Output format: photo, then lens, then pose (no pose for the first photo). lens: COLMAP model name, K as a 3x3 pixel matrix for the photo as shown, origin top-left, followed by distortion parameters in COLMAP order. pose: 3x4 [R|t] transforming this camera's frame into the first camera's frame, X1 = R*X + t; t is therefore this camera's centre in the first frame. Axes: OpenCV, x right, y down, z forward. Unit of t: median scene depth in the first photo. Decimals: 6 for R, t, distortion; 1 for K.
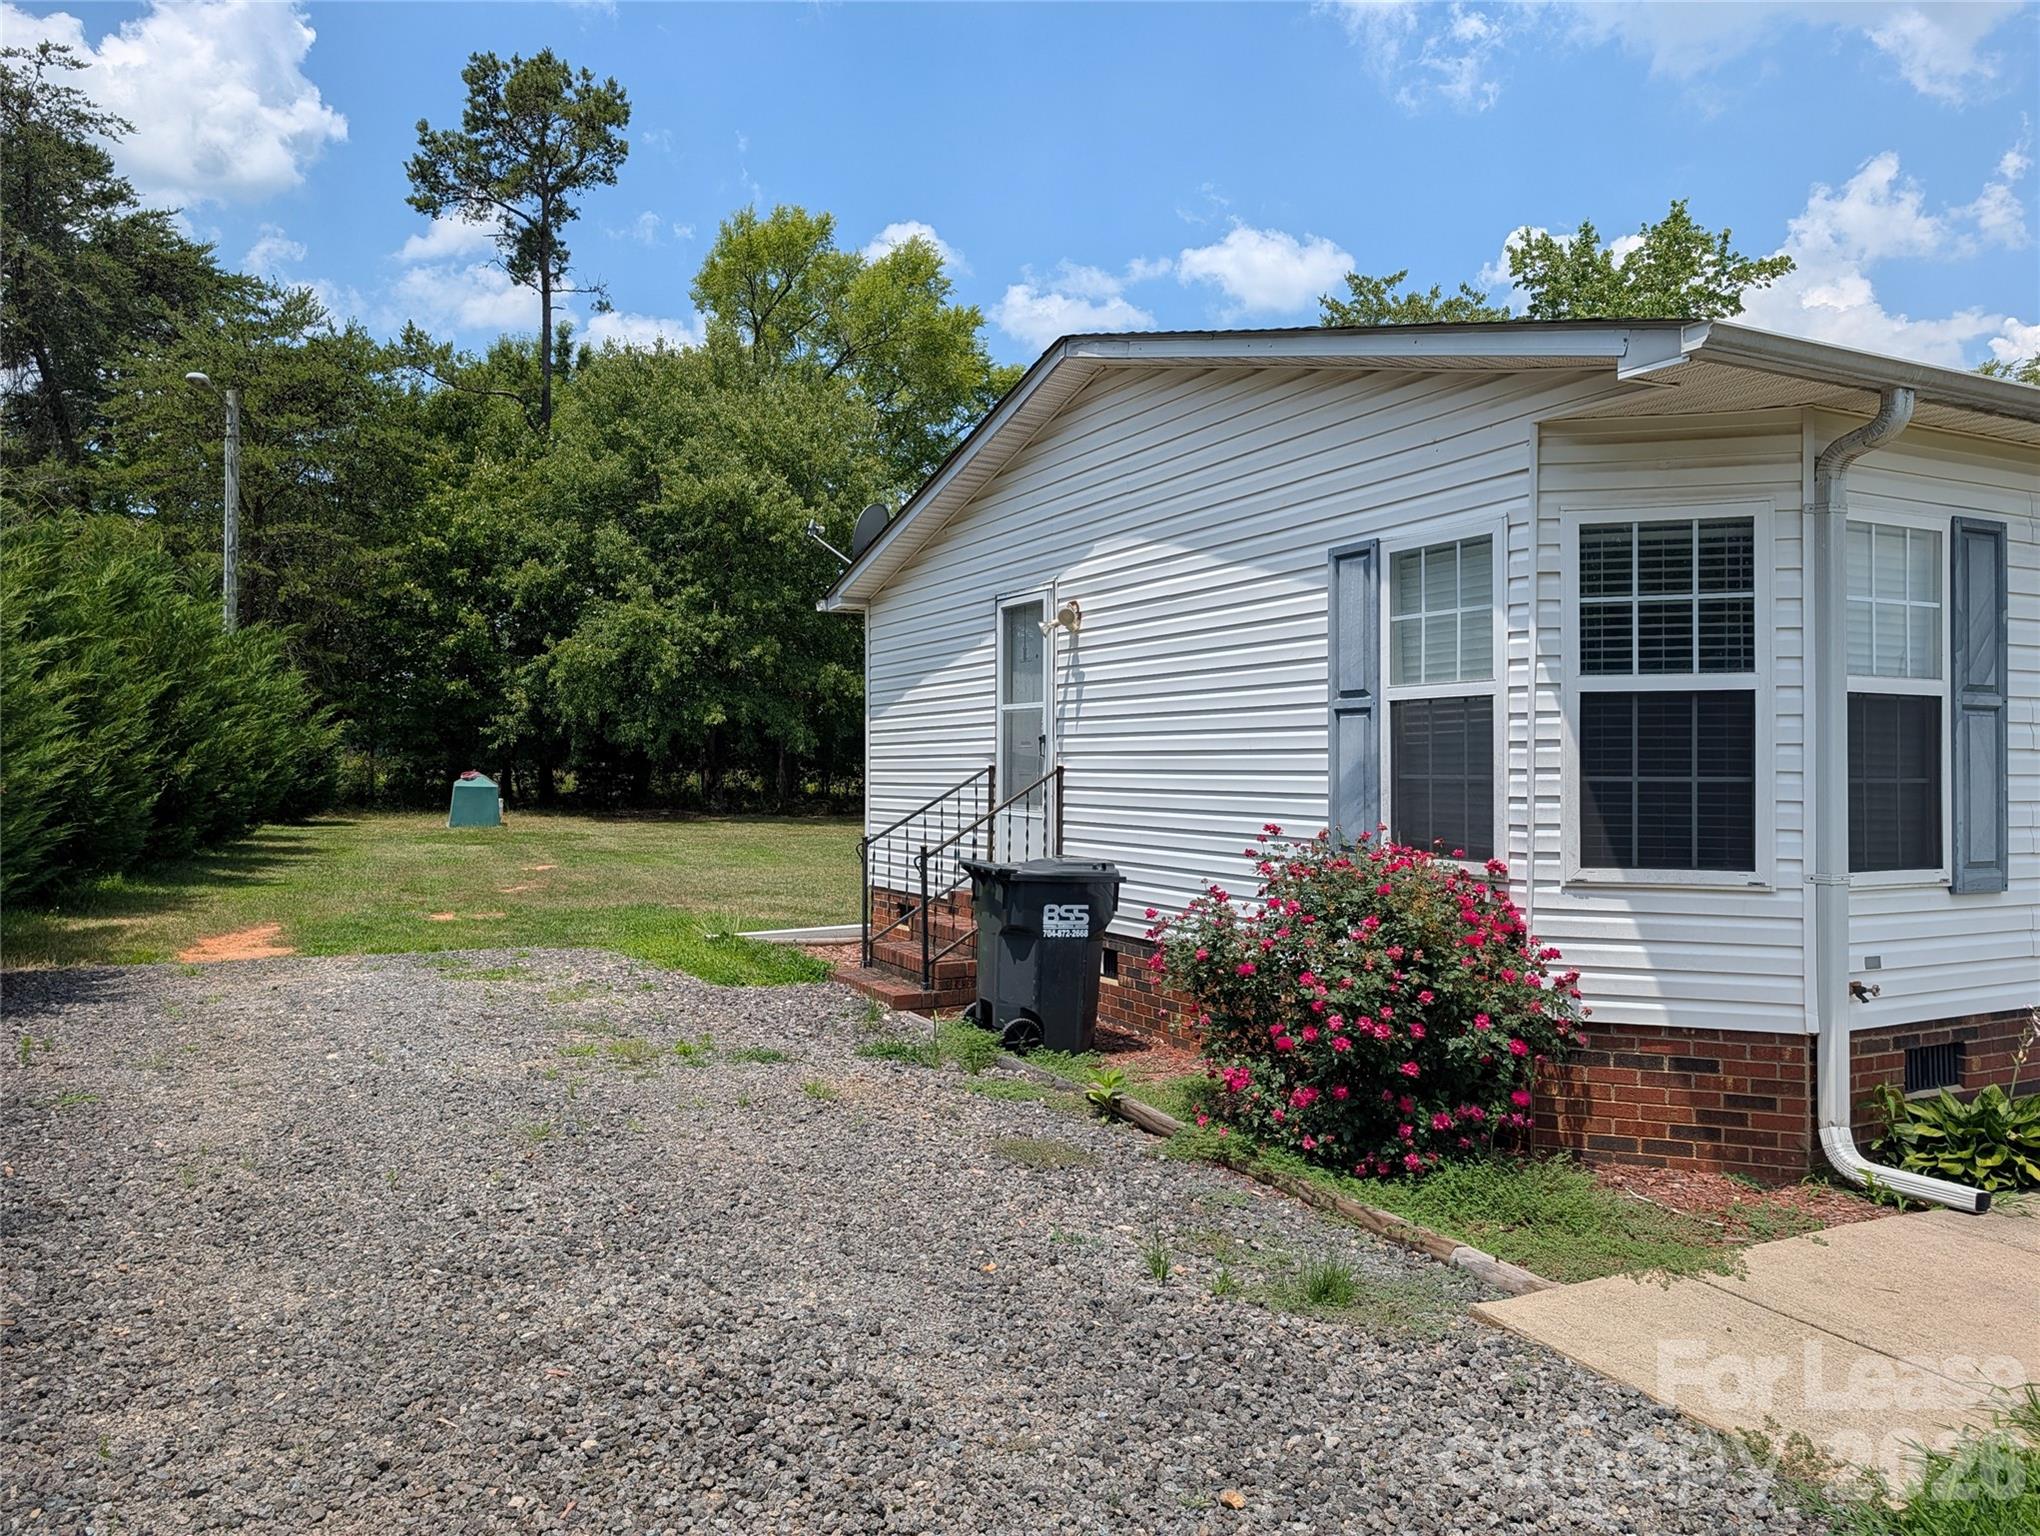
lens RADIAL K [[1452.4, 0, 1017.4], [0, 1452.4, 758.3], [0, 0, 1]] dist [0.013225, -0.035097]
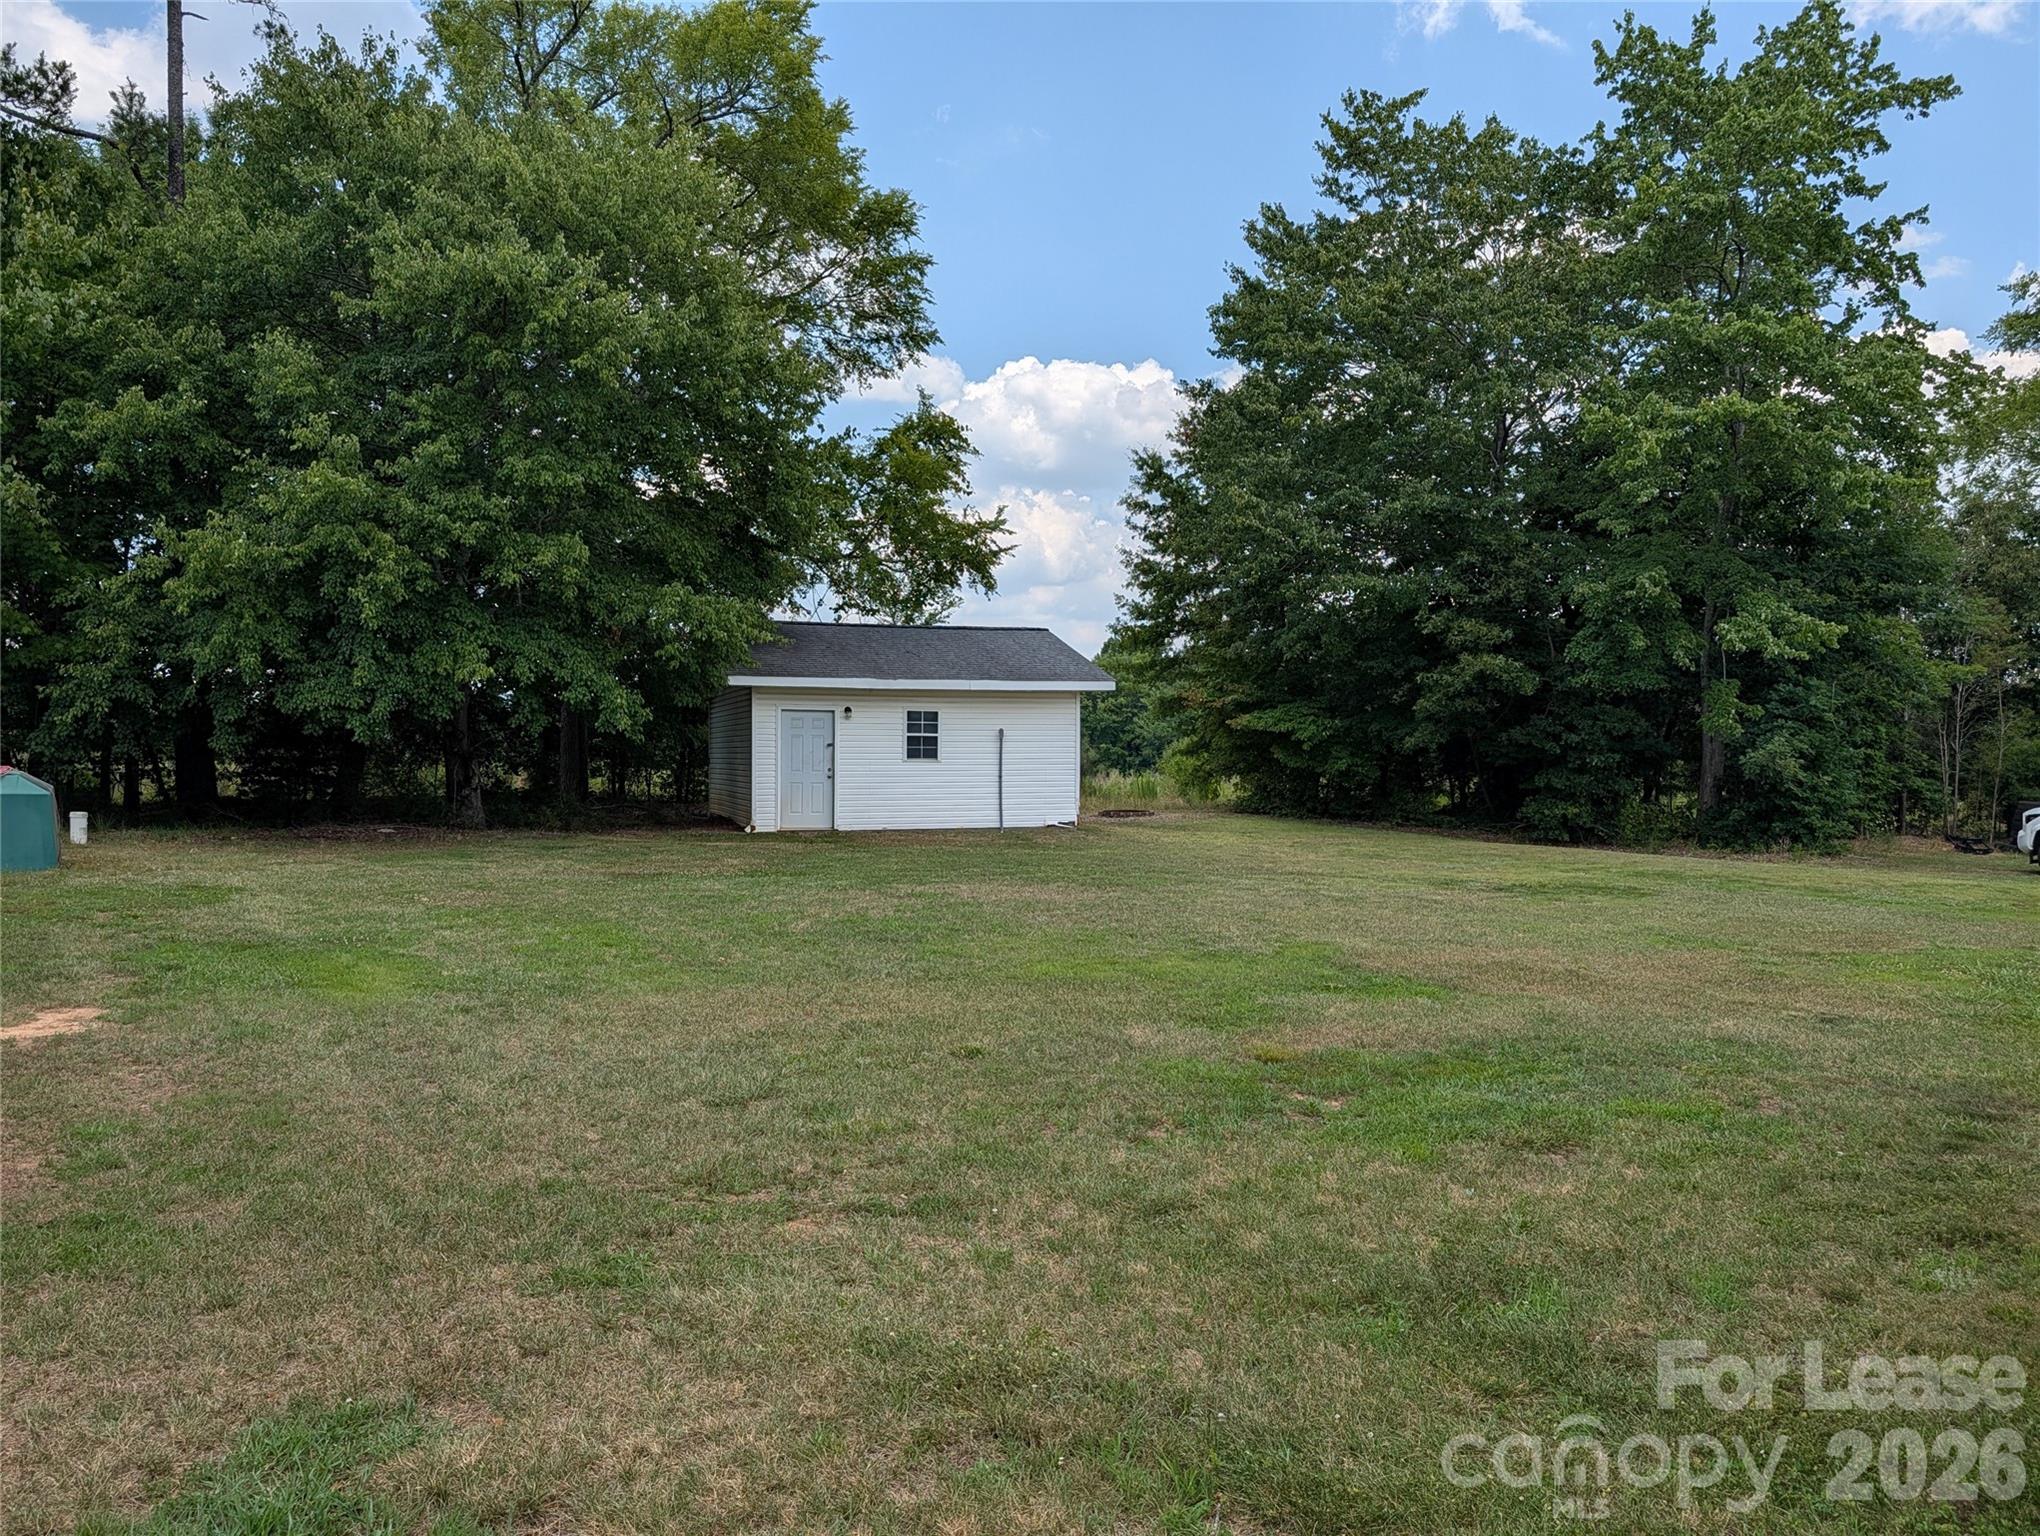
lens RADIAL K [[1452.4, 0, 1012.9], [0, 1452.4, 782.6], [0, 0, 1]] dist [0.013225, -0.035097]
pose [[0.985694, -0.007137, 0.168391, -0.092360], [0.003180, 0.999713, 0.023757, 0.003915], [-0.168512, -0.022881, 0.985434, 0.381020]]
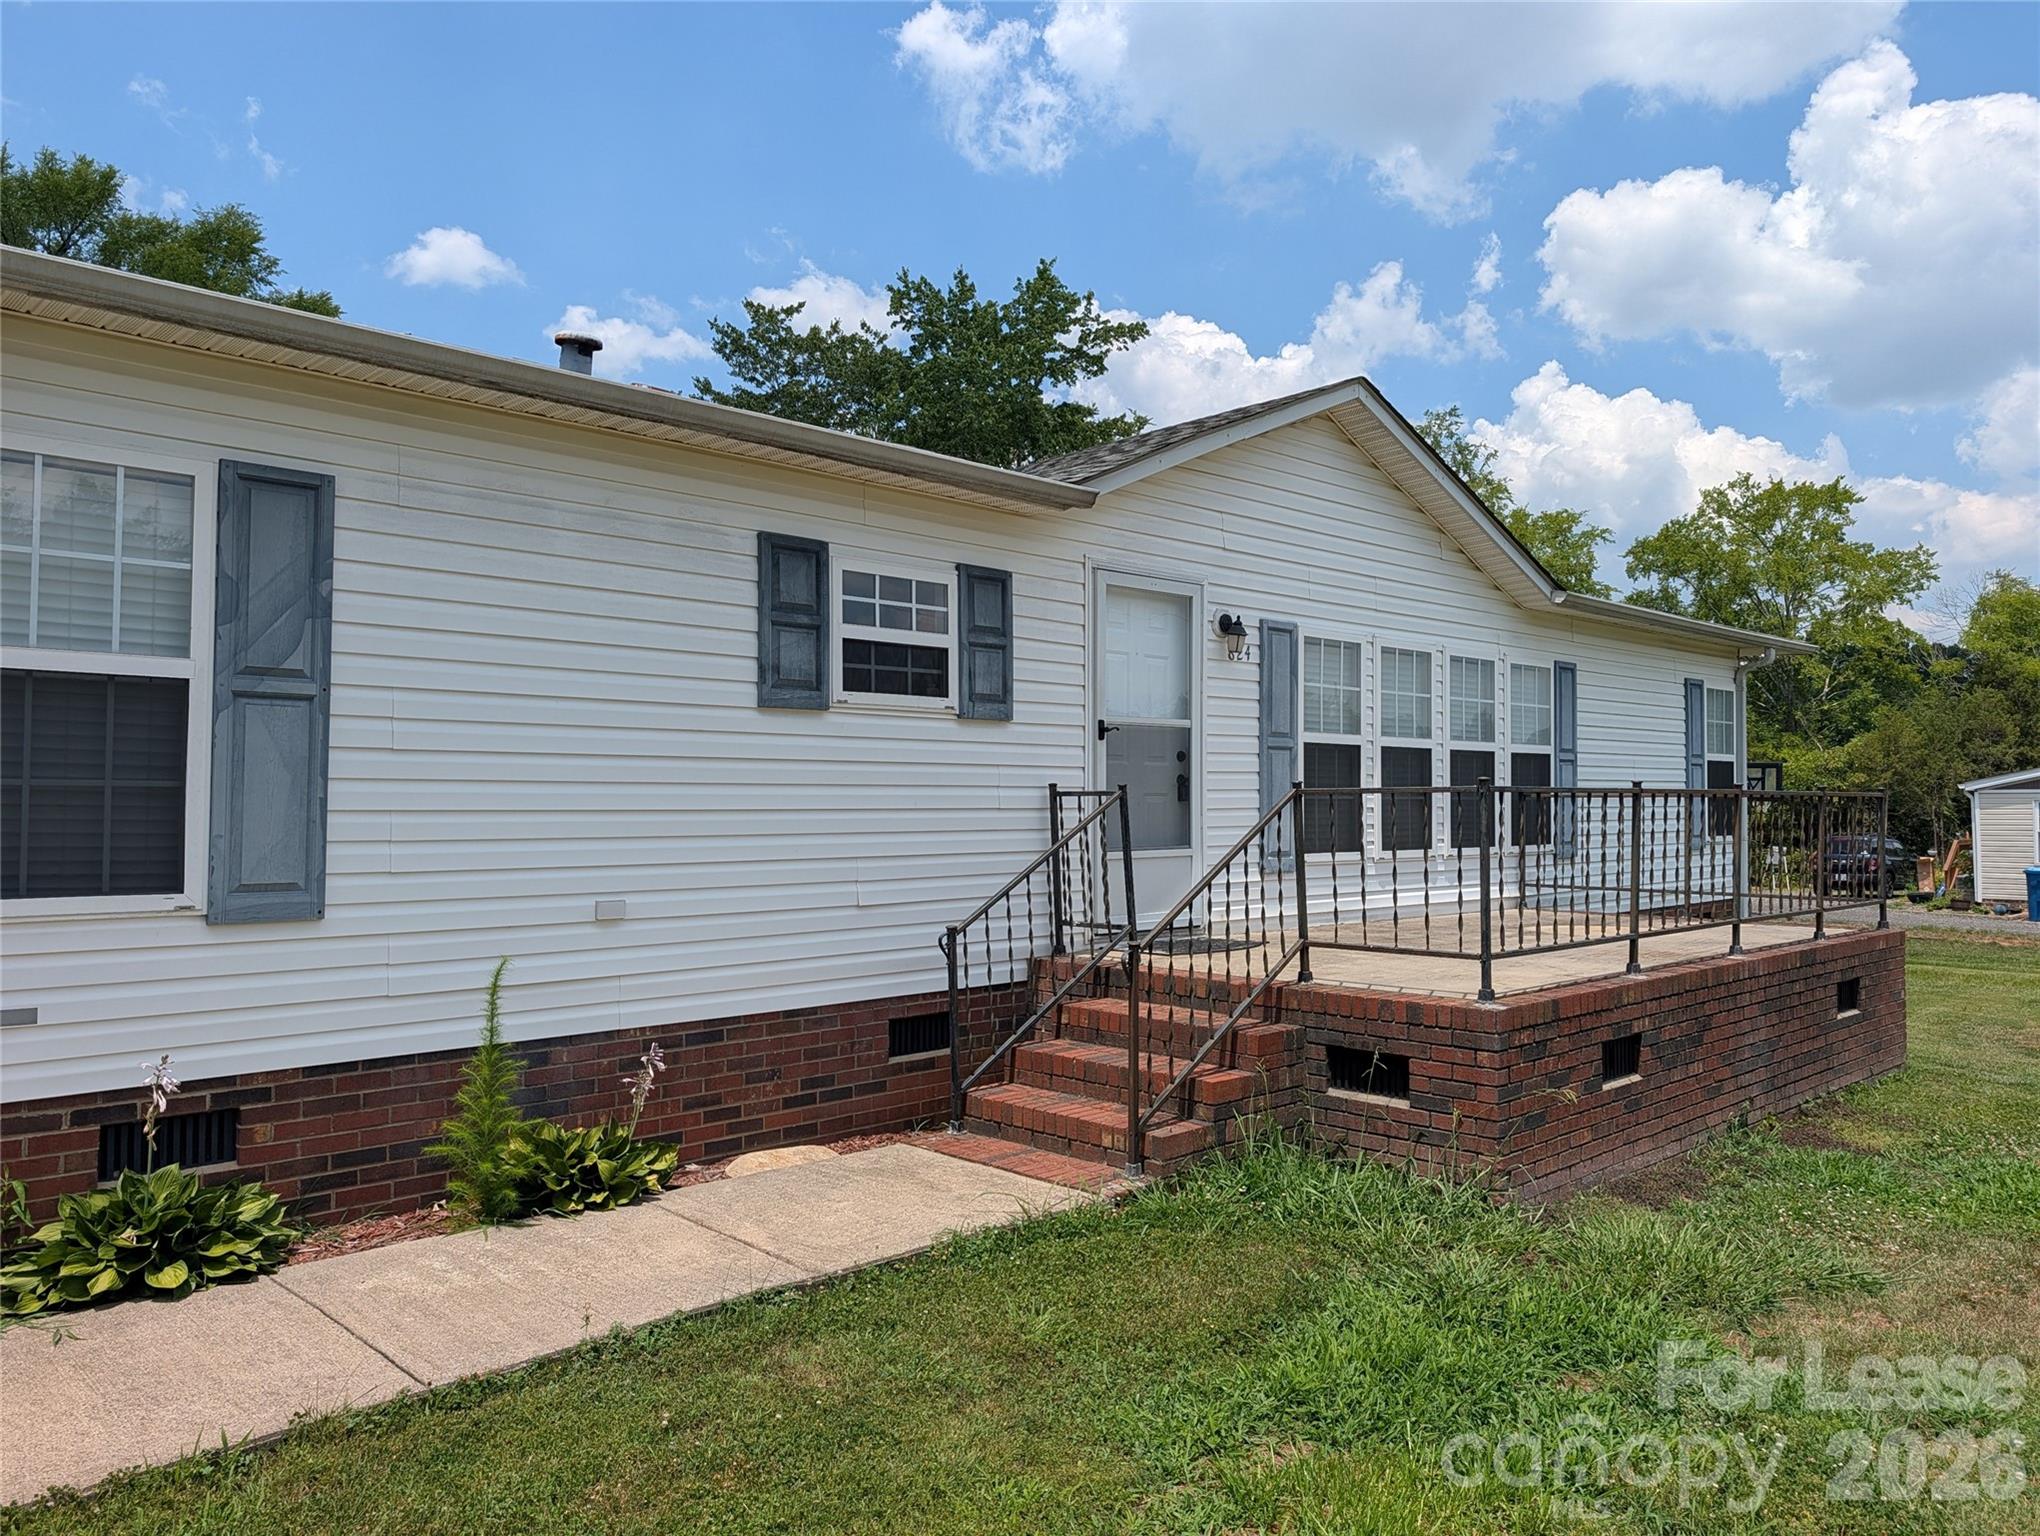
lens RADIAL K [[1452.4, 0, 1020.8], [0, 1452.4, 772.4], [0, 0, 1]] dist [0.013225, -0.035097]
pose [[0.966199, 0.017979, 0.257171, 0.213213], [-0.012257, 0.999641, -0.023833, 0.005766], [-0.257507, 0.019876, 0.966072, 0.023833]]
